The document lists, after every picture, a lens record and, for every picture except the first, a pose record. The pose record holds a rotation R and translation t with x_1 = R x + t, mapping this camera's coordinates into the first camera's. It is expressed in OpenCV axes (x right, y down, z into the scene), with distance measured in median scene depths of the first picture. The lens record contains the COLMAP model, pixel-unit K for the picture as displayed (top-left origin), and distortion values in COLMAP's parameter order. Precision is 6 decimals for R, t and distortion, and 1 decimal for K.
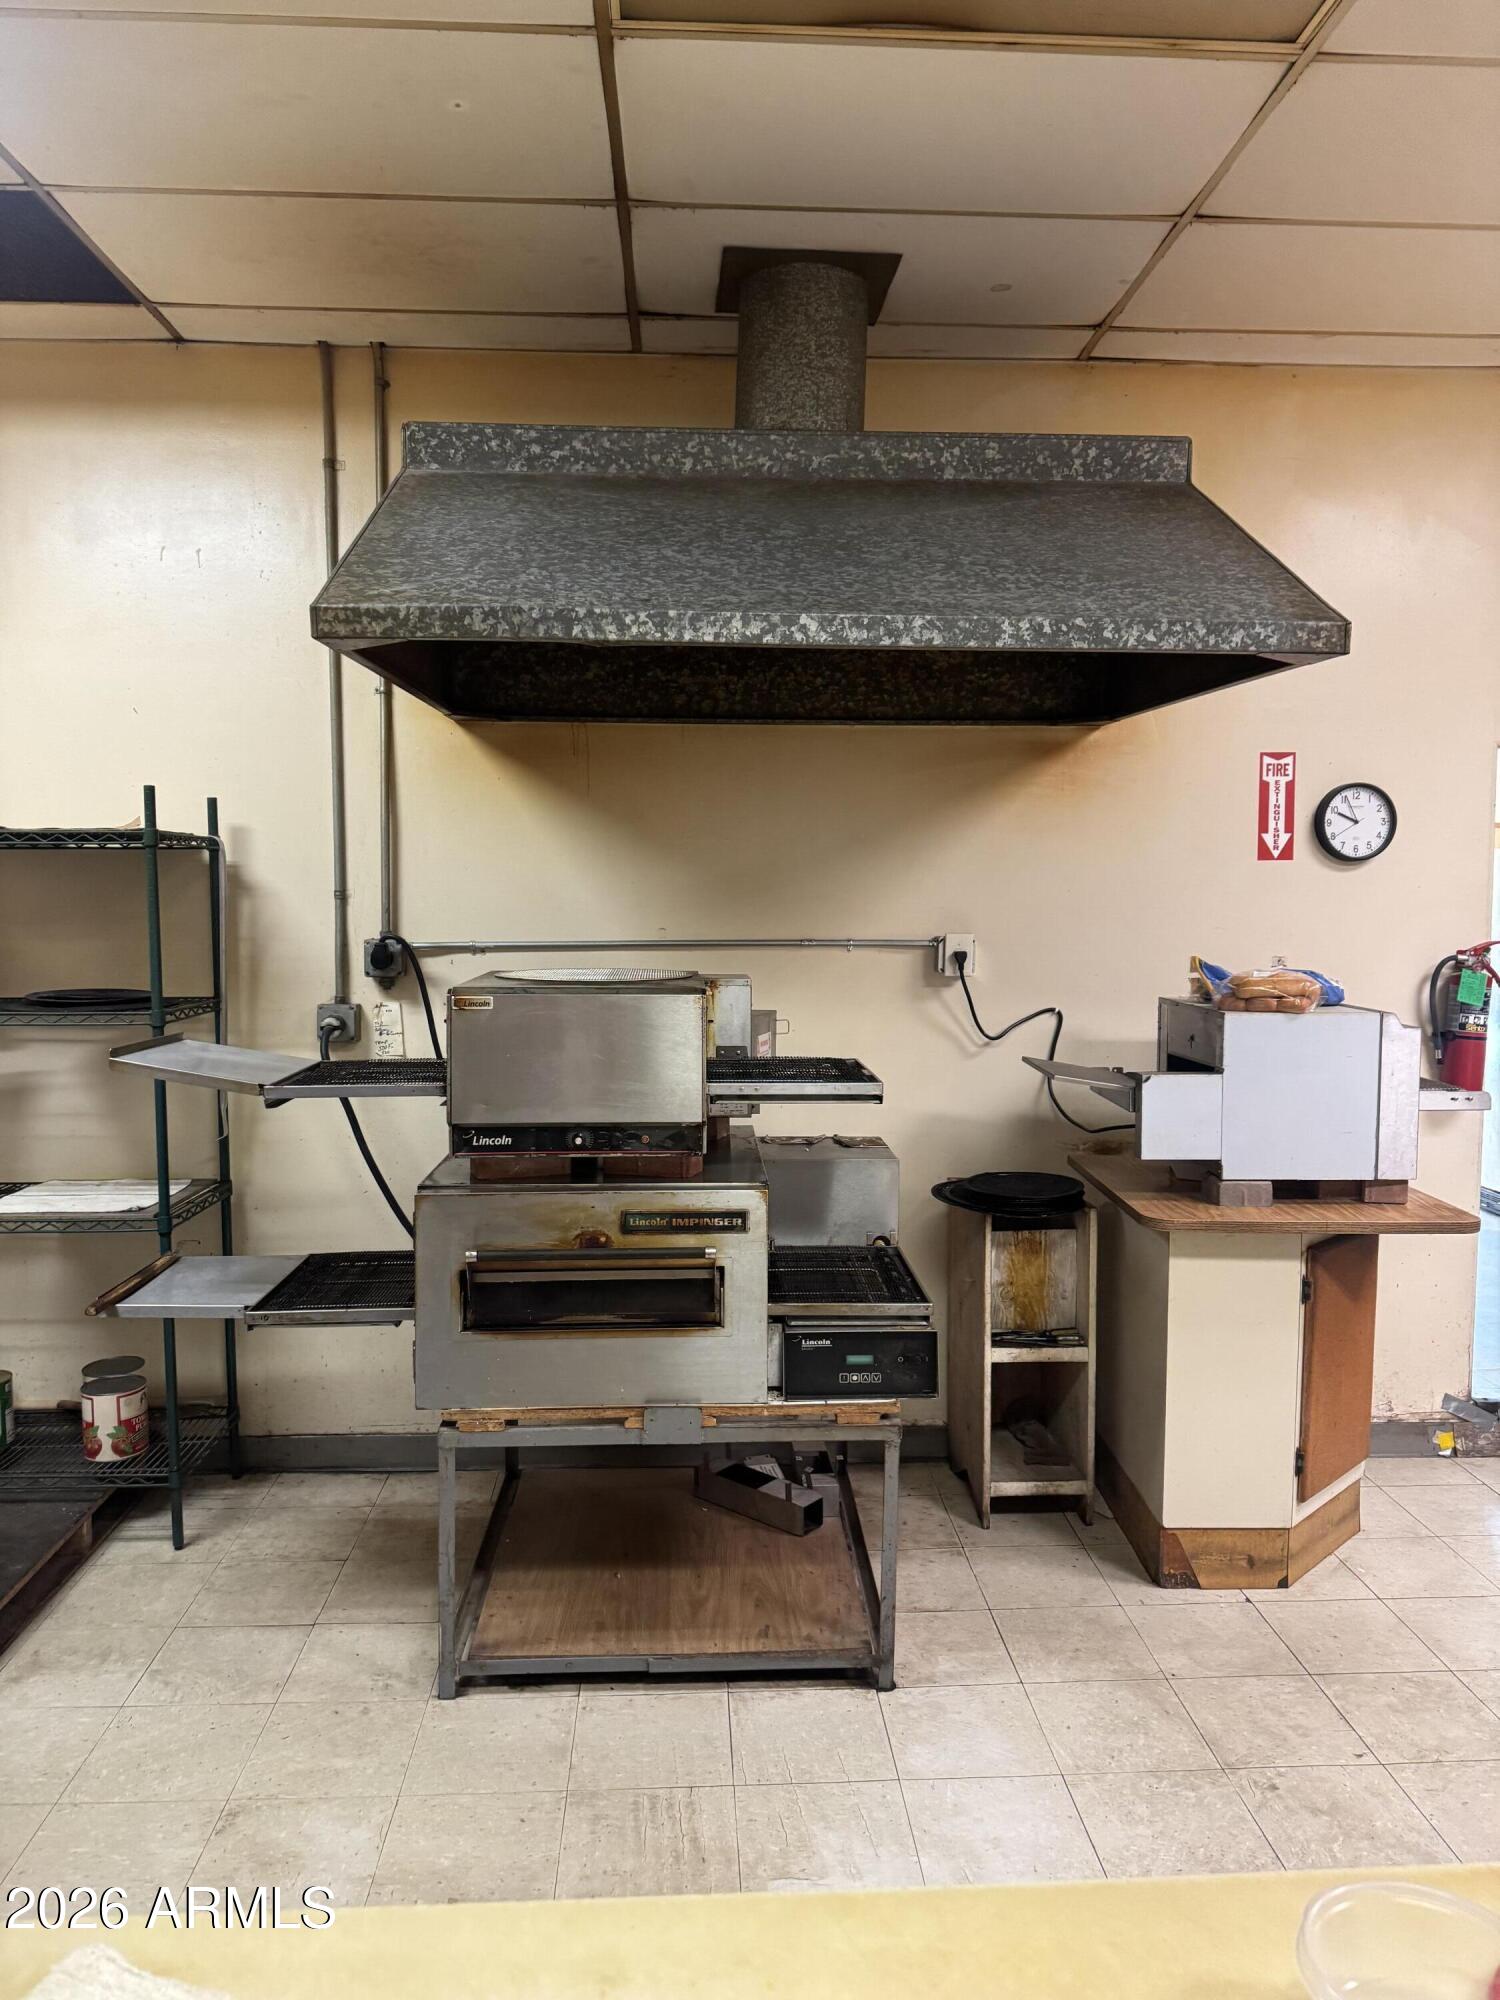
lens RADIAL K [[1409.2, 0, 739.6], [0, 1409.2, 1017.2], [0, 0, 1]] dist [-0.001629, 0.001482]
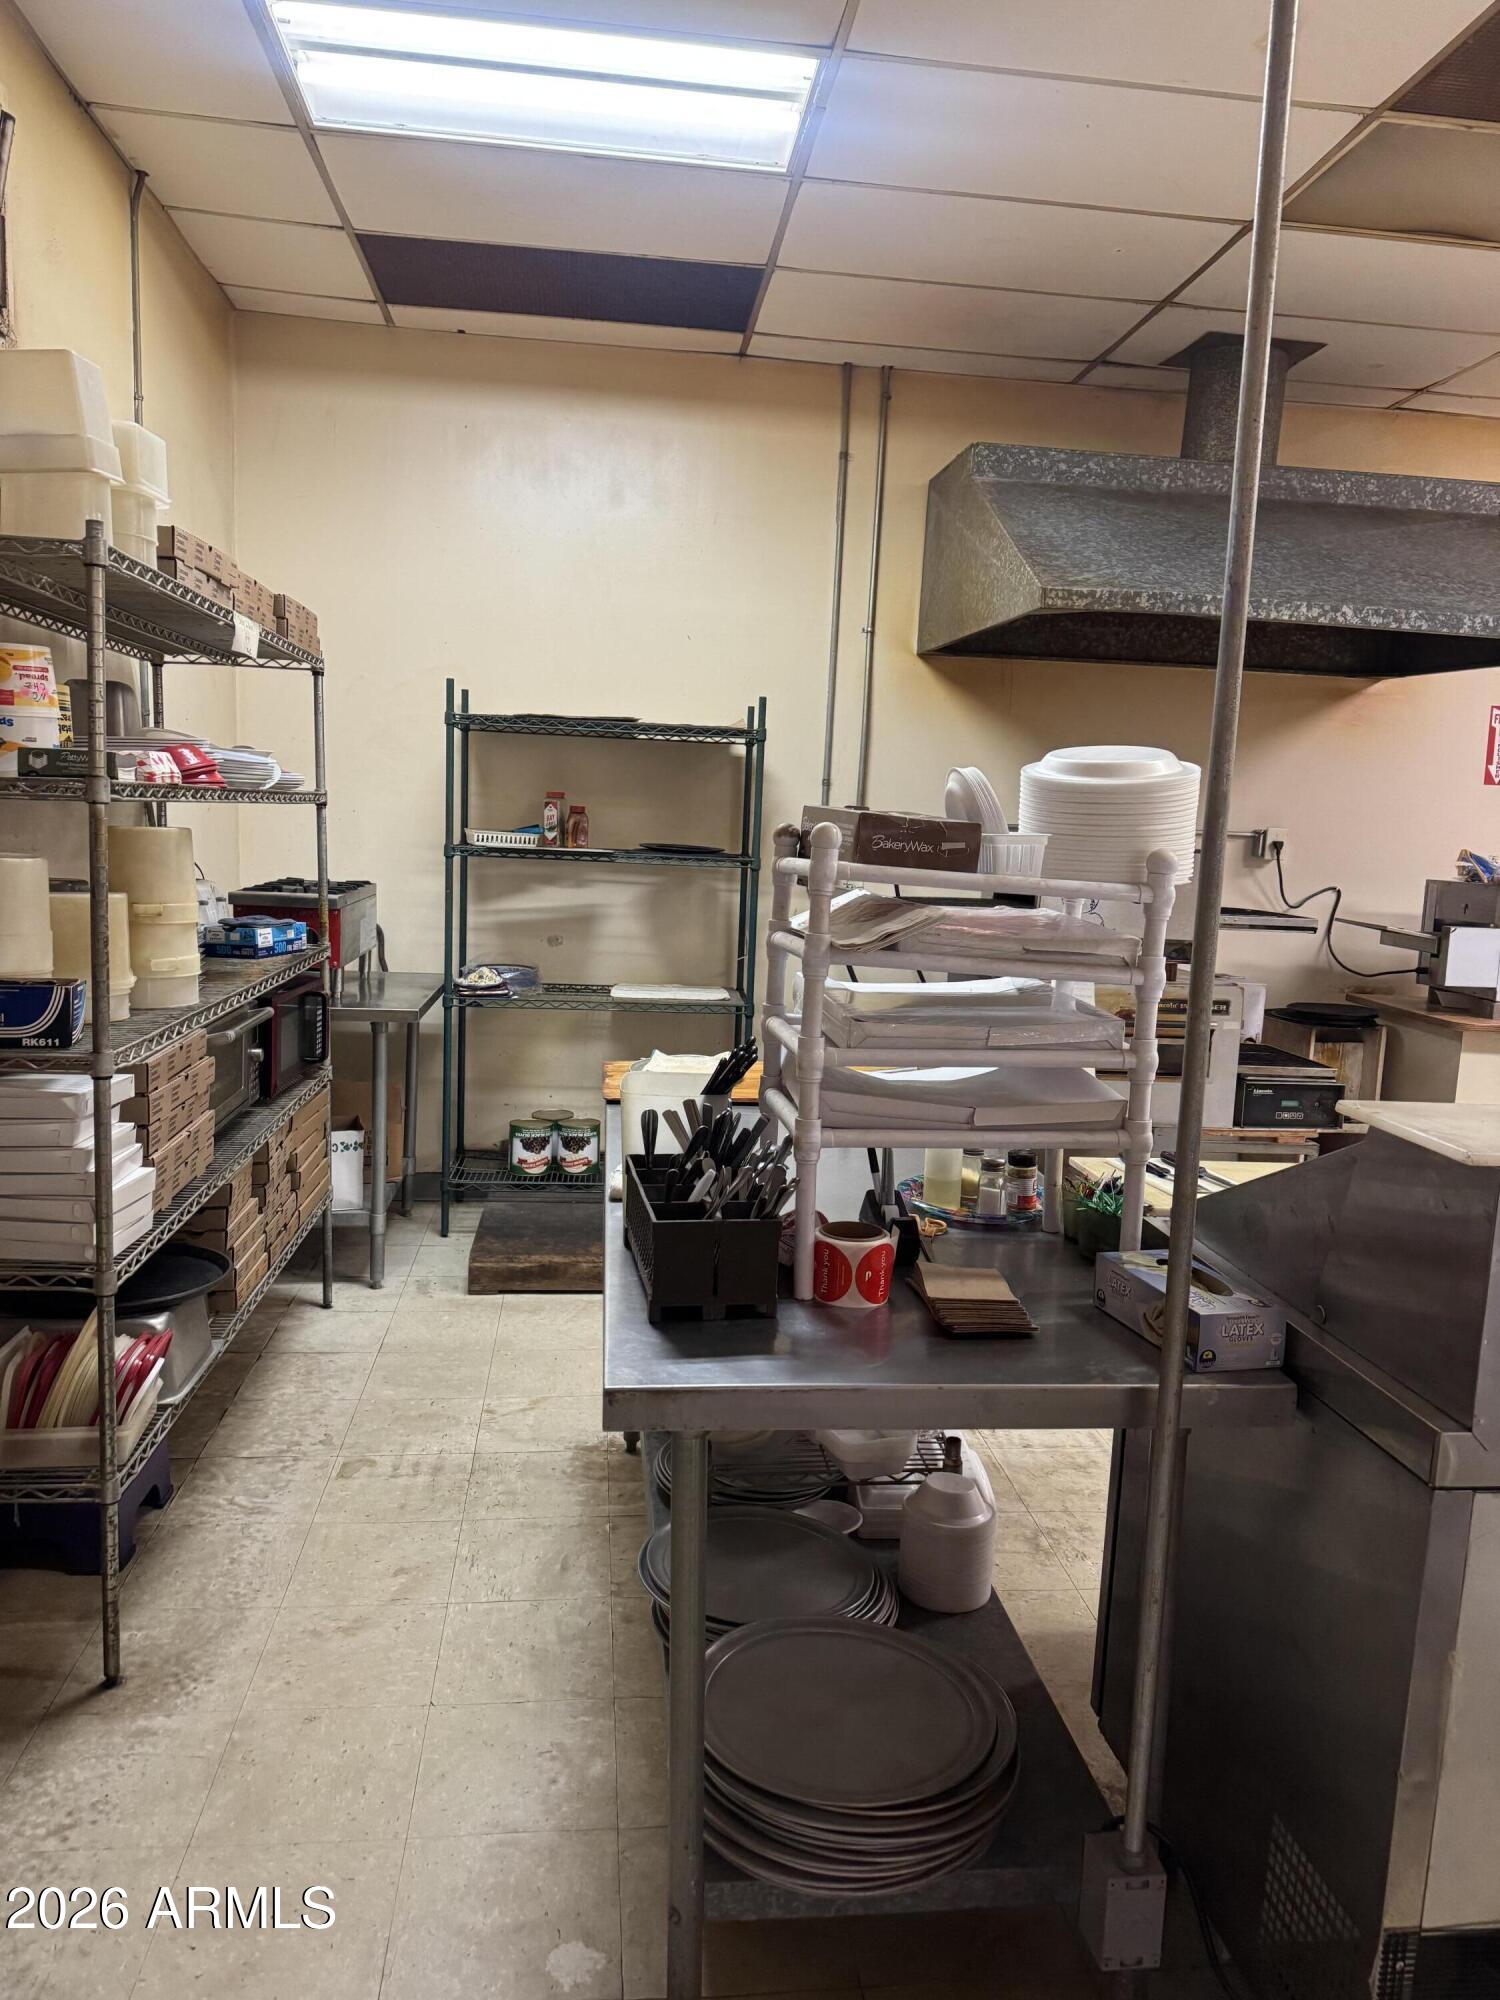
lens RADIAL K [[1409.2, 0, 764.6], [0, 1409.2, 988.3], [0, 0, 1]] dist [-0.001629, 0.001482]
pose [[0.997098, 0.032510, 0.068832, -0.516181], [-0.034772, 0.998885, 0.031925, 0.083232], [-0.067718, -0.034226, 0.997117, -0.398921]]
